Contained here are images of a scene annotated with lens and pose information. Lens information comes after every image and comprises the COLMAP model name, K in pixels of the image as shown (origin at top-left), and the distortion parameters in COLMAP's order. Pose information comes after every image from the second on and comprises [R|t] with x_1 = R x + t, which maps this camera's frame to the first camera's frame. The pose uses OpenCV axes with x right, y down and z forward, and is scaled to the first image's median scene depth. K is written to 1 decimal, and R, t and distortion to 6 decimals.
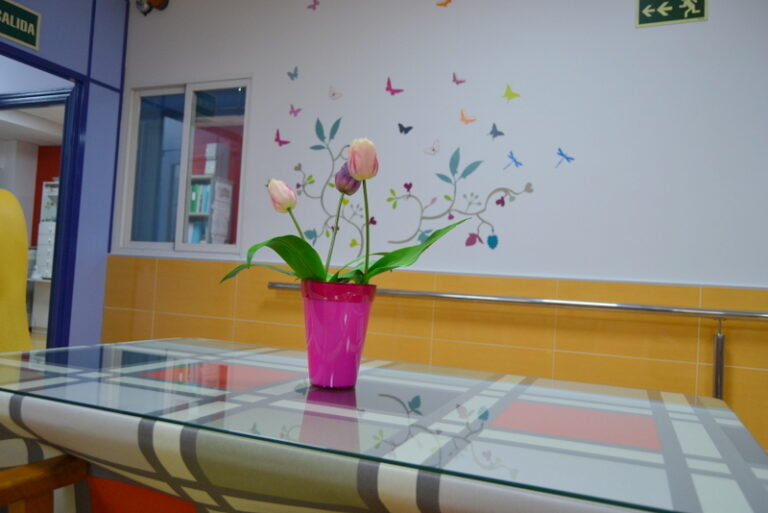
lens RADIAL K [[614.2, 0, 377.5], [0, 614.2, 260.0], [0, 0, 1]] dist [0.001235, -0.002958]
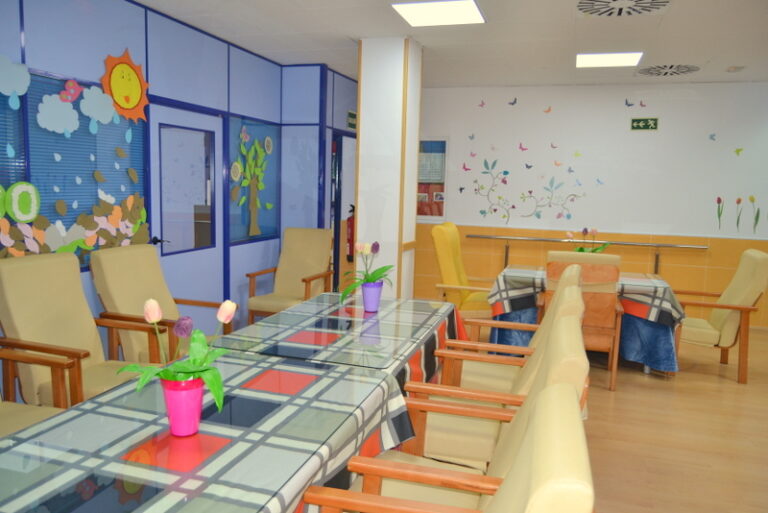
lens RADIAL K [[603.9, 0, 379.6], [0, 603.9, 256.8], [0, 0, 1]] dist [0.000925, 0.001436]
pose [[0.996568, -0.042212, 0.071207, -0.703817], [0.030197, 0.986316, 0.162077, -0.271594], [-0.077074, -0.159371, 0.984206, -1.261988]]
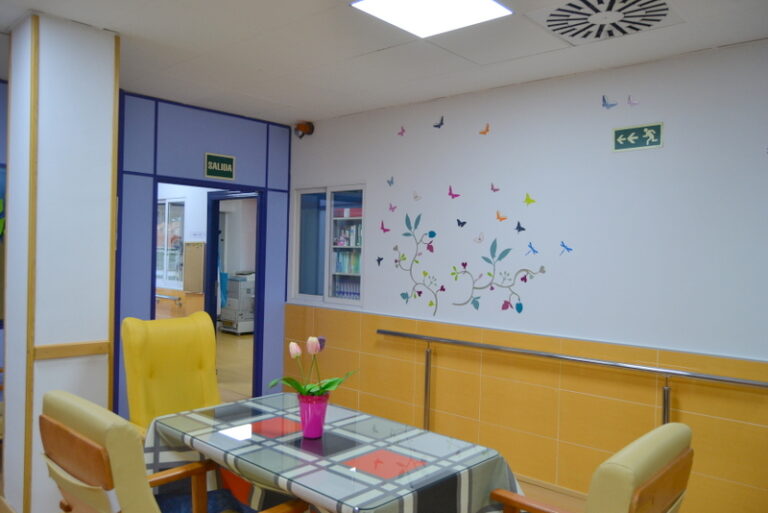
lens RADIAL K [[603.9, 0, 379.6], [0, 603.9, 256.8], [0, 0, 1]] dist [0.000925, 0.001436]
pose [[0.942590, -0.032659, -0.332352, 0.333706], [0.042314, 0.998865, 0.021855, -0.180605], [0.331261, -0.034663, 0.942902, -0.372679]]
